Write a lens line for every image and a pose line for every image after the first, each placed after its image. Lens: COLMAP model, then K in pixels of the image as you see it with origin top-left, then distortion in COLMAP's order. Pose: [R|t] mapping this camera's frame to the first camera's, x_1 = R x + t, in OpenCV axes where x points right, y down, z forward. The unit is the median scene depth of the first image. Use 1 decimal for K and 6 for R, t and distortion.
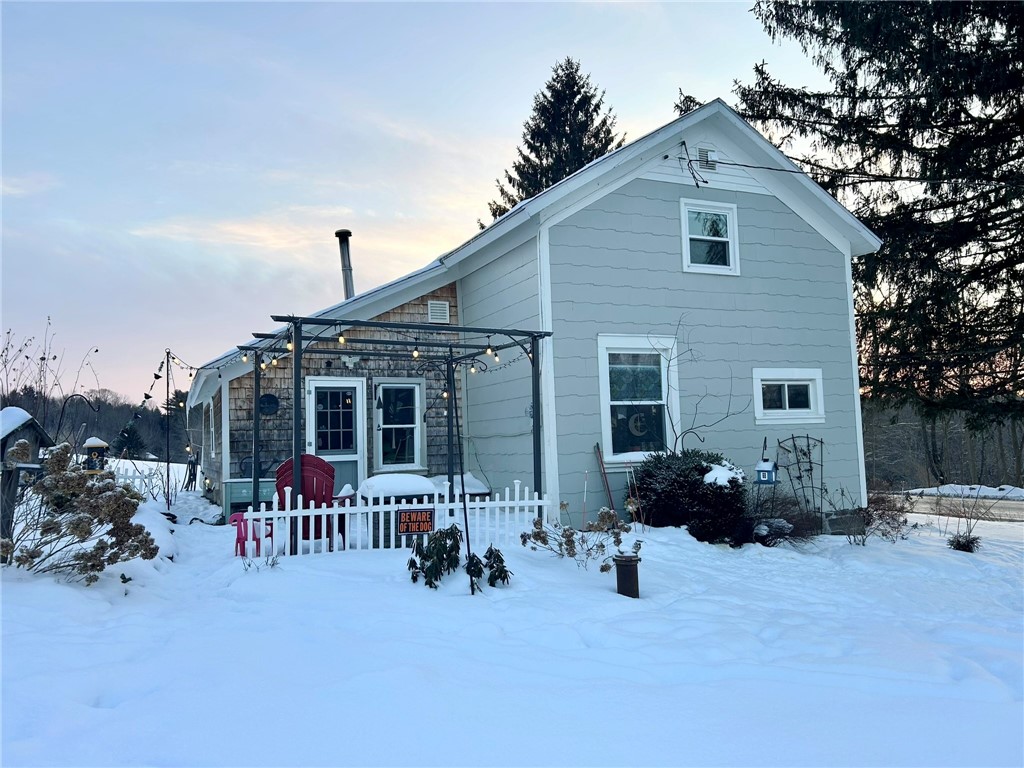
lens RADIAL K [[777.7, 0, 512.0], [0, 777.7, 385.9], [0, 0, 1]] dist [0.054875, 0.000618]
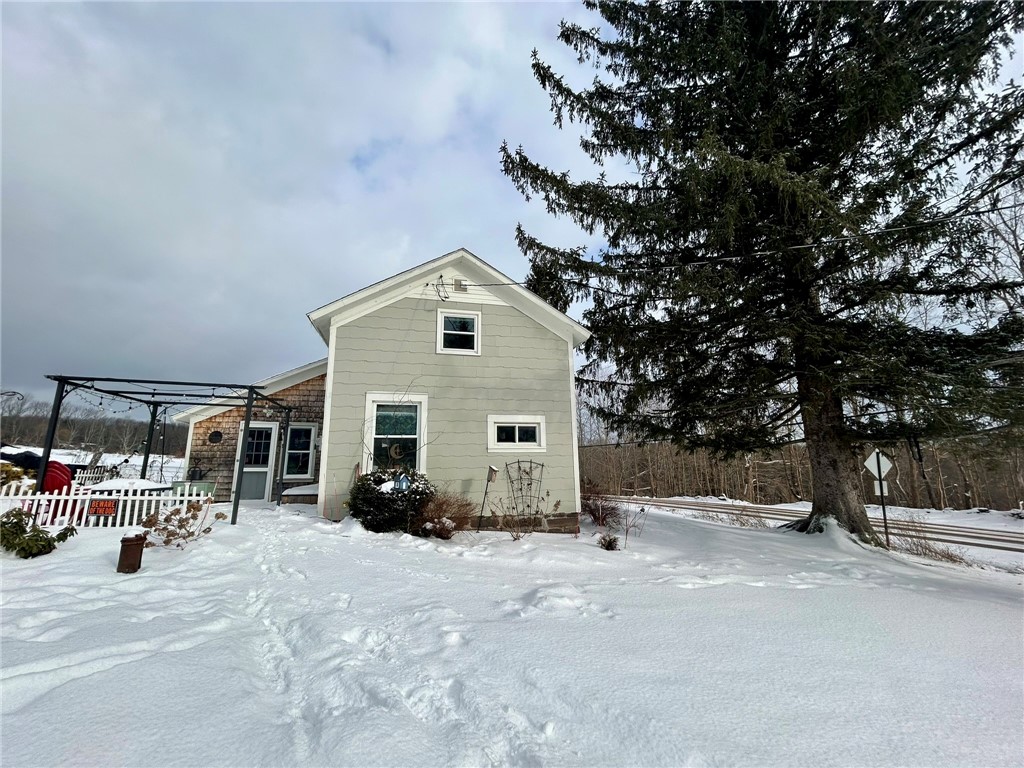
lens RADIAL K [[410.9, 0, 511.5], [0, 410.9, 383.0], [0, 0, 1]] dist [-0.000058, 0.000064]
pose [[0.980322, -0.020478, -0.196342, 0.520437], [-0.006545, 0.990687, -0.136005, 0.024732], [0.197298, 0.134613, 0.971057, 0.225872]]
